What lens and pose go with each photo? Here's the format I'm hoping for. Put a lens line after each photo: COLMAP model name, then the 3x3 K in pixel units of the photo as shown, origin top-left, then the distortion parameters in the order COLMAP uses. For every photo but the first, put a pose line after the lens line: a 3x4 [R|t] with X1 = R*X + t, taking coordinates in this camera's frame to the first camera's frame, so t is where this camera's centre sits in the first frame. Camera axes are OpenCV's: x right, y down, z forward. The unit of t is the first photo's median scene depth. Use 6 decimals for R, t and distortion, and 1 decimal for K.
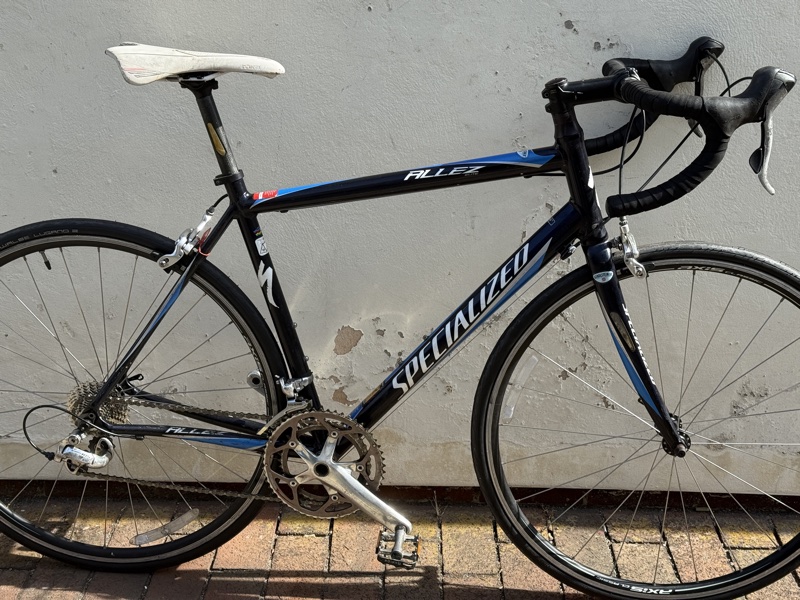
lens RADIAL K [[1126.8, 0, 397.0], [0, 1126.8, 296.9], [0, 0, 1]] dist [0.238489, -0.630125]
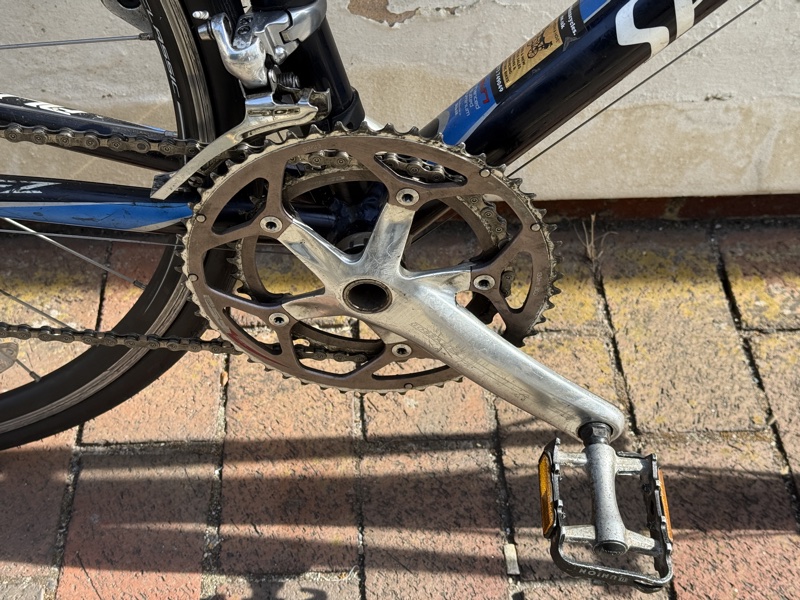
lens RADIAL K [[1126.8, 0, 397.0], [0, 1126.8, 296.9], [0, 0, 1]] dist [0.238489, -0.630125]
pose [[0.997476, -0.042506, 0.056869, -0.076573], [0.012603, 0.894270, 0.447350, 0.008475], [-0.069872, -0.445504, 0.892549, 0.713316]]
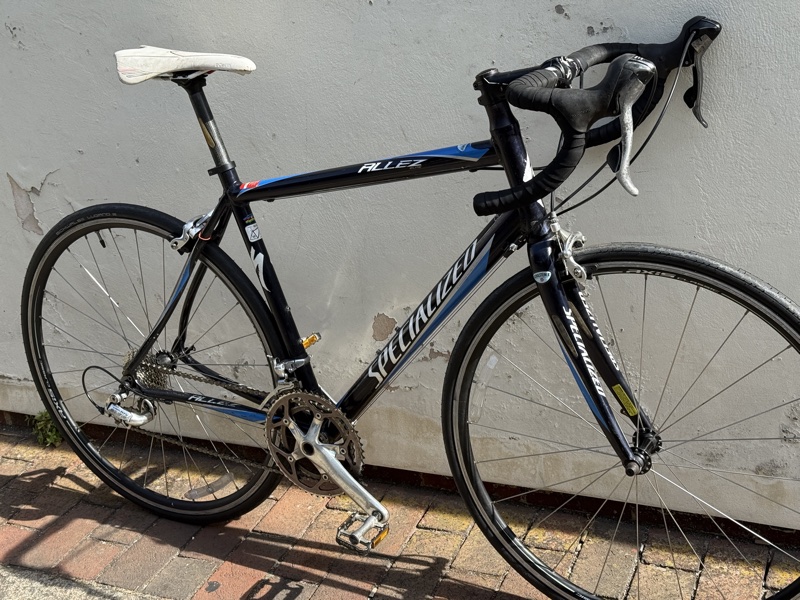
lens RADIAL K [[1126.8, 0, 397.0], [0, 1126.8, 296.9], [0, 0, 1]] dist [0.238489, -0.630125]
pose [[0.914745, 0.054394, -0.400354, 0.420188], [-0.047773, 0.998506, 0.026508, -0.018971], [0.401198, -0.005122, 0.915977, 0.076642]]
